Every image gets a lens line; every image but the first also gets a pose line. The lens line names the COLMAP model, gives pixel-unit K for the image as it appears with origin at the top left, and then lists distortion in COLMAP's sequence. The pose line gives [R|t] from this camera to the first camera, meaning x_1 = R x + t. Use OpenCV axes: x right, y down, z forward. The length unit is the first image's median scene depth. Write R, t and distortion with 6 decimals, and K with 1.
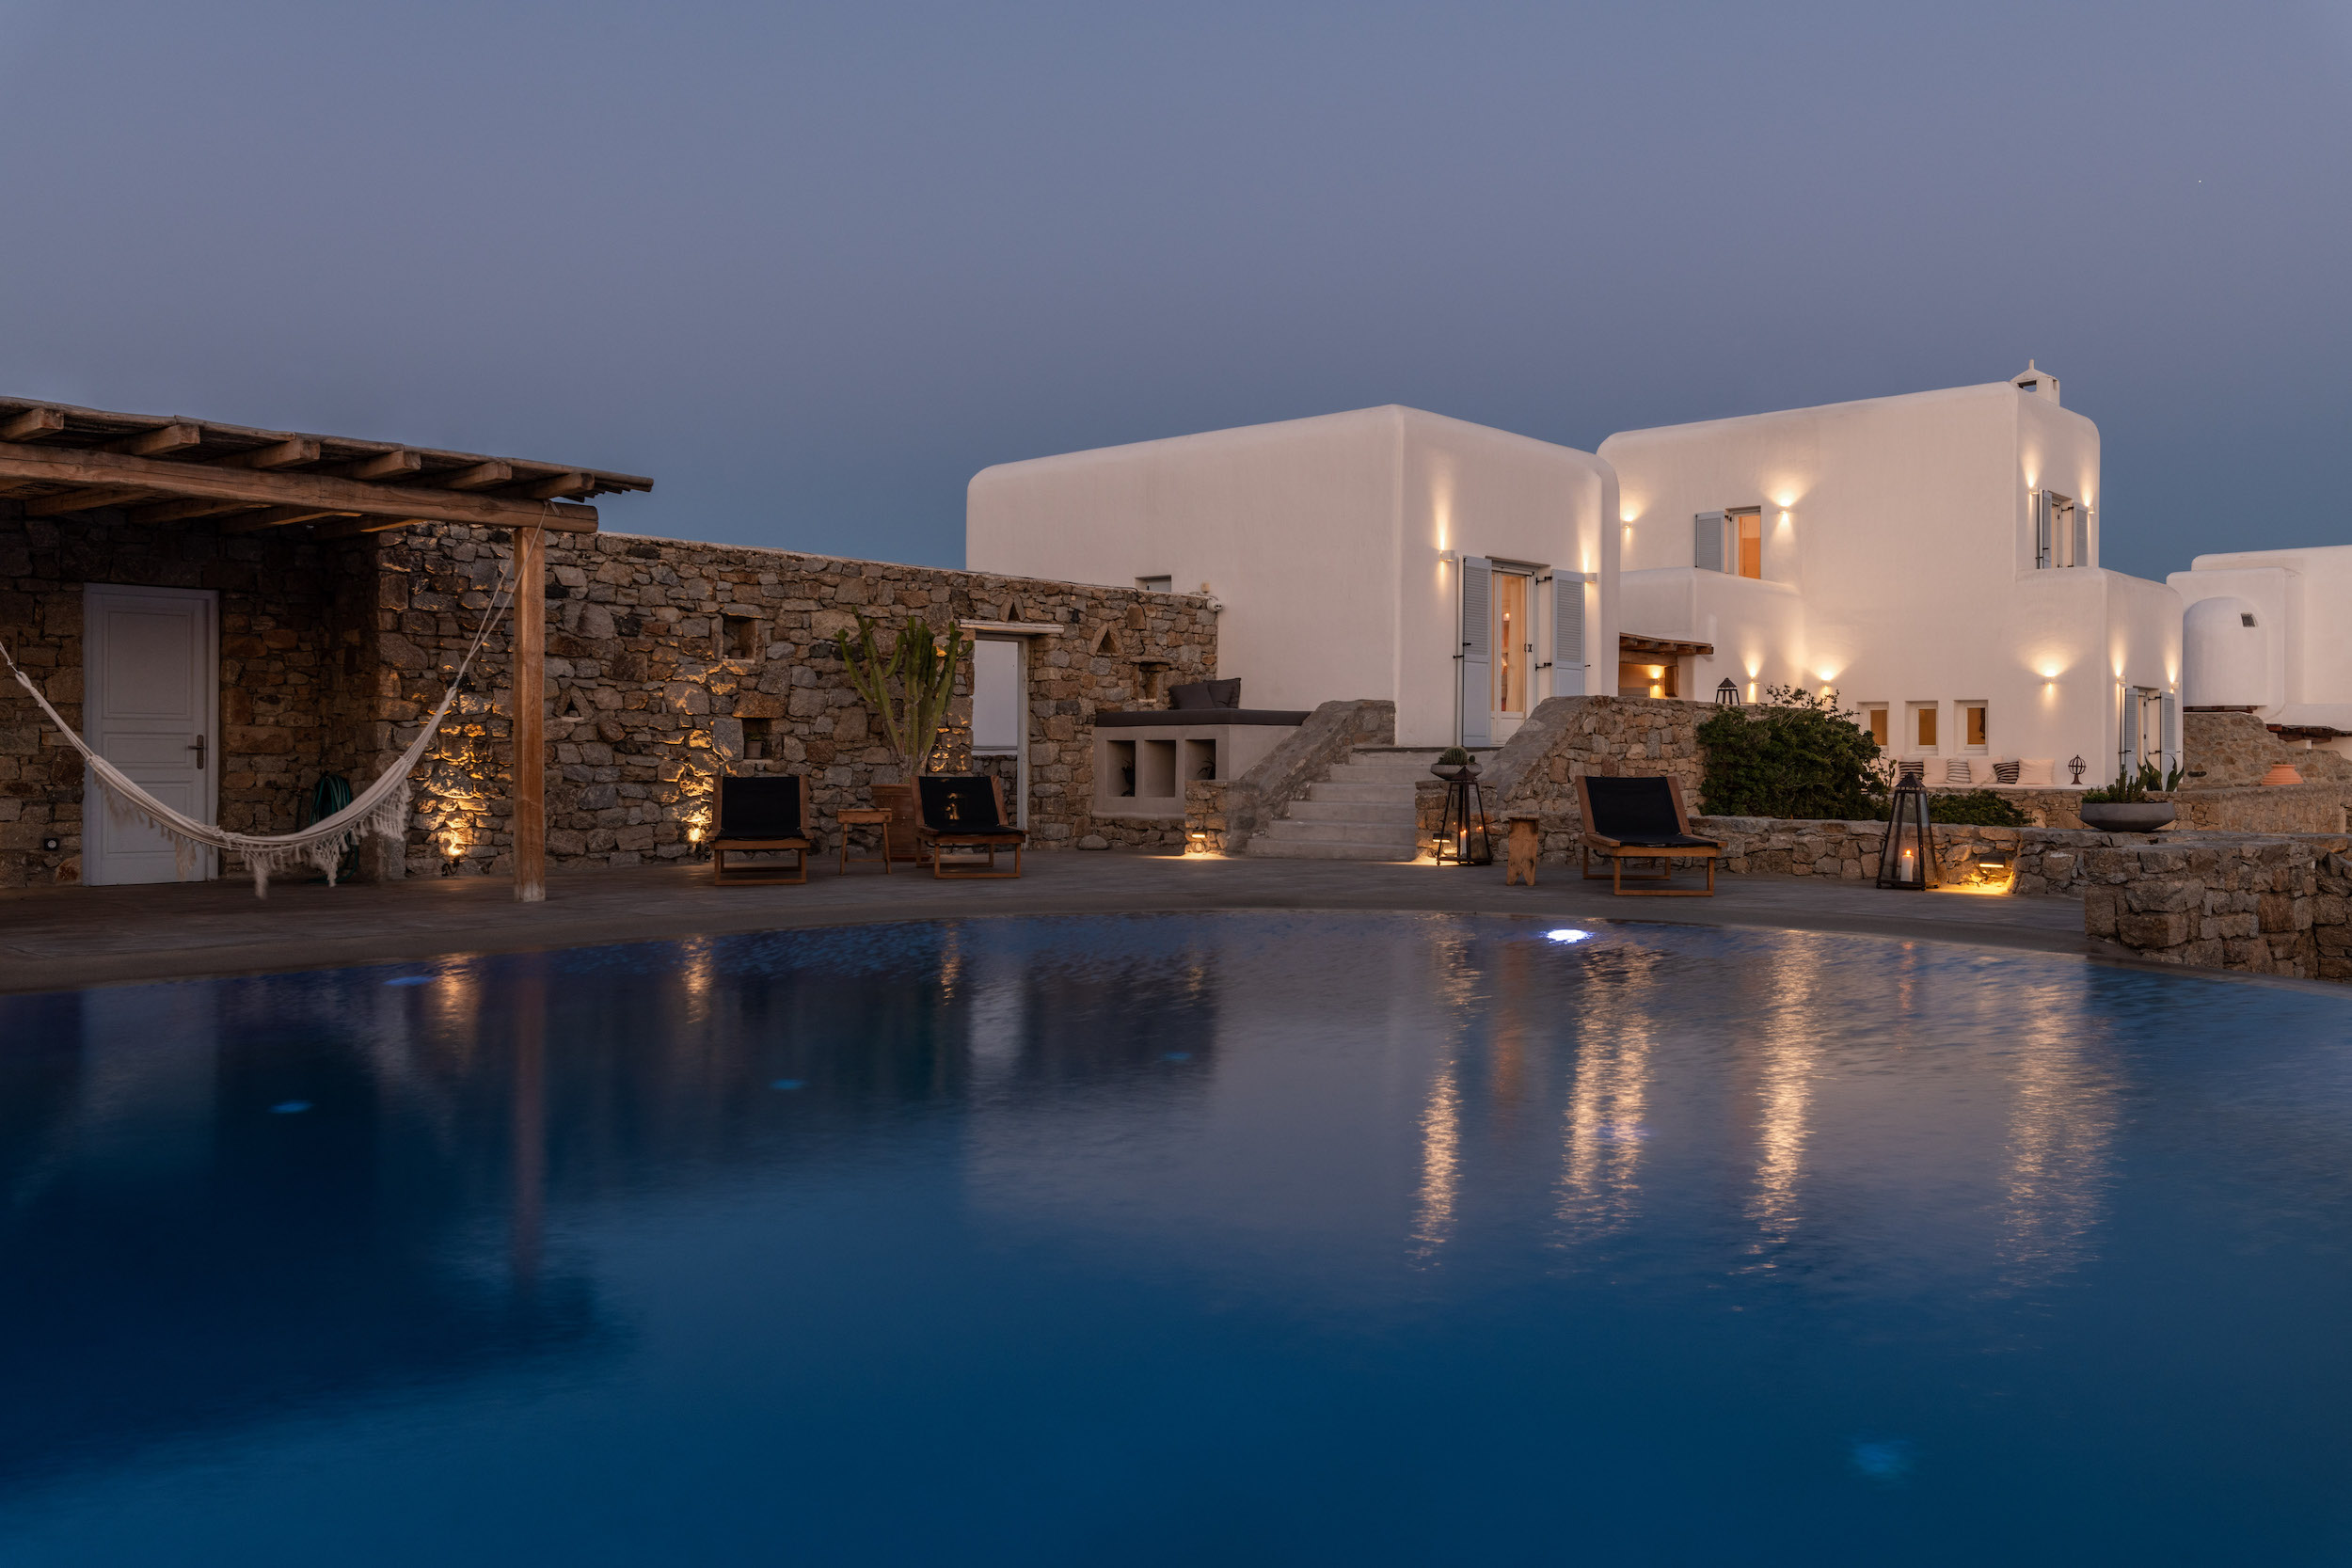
lens RADIAL K [[1889.7, 0, 1175.2], [0, 1889.7, 771.5], [0, 0, 1]] dist [0.006732, 0.000894]
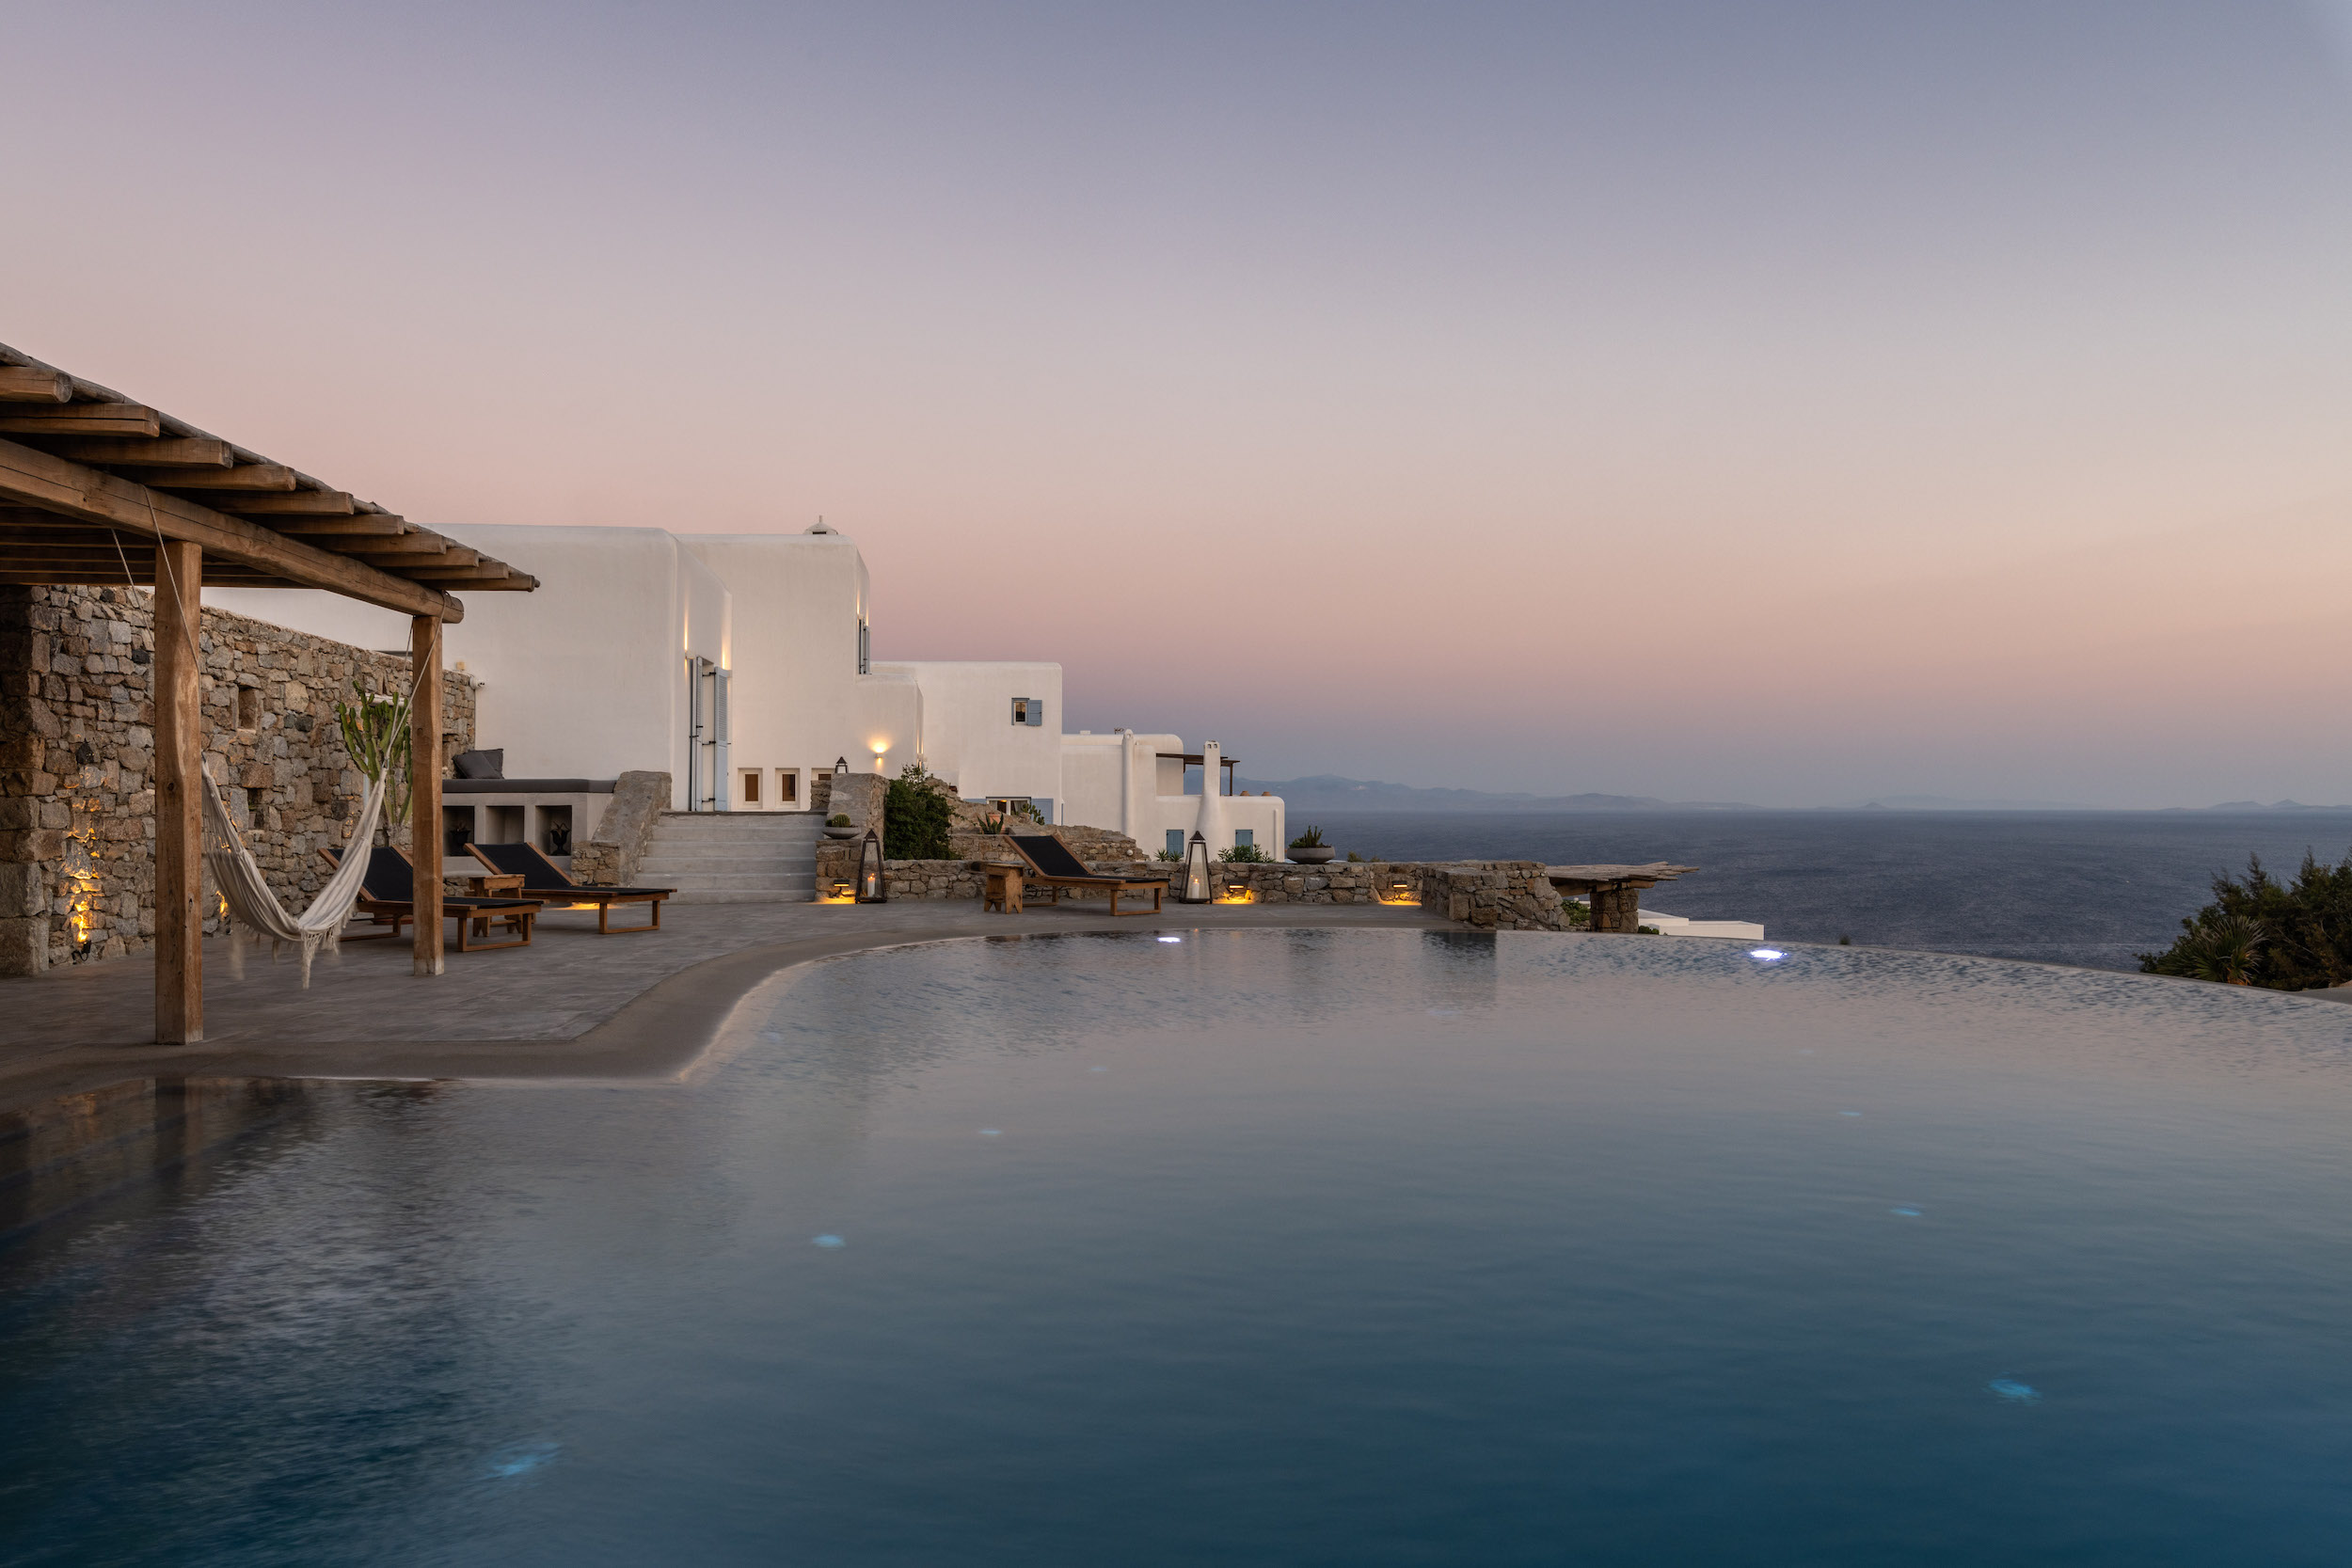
lens RADIAL K [[1622.7, 0, 1166.7], [0, 1622.7, 803.6], [0, 0, 1]] dist [-0.009374, -0.002700]
pose [[0.676465, -0.001459, 0.736473, -0.528667], [0.005601, 0.999979, -0.003164, -0.014921], [-0.736453, 0.006265, 0.676459, 0.071136]]
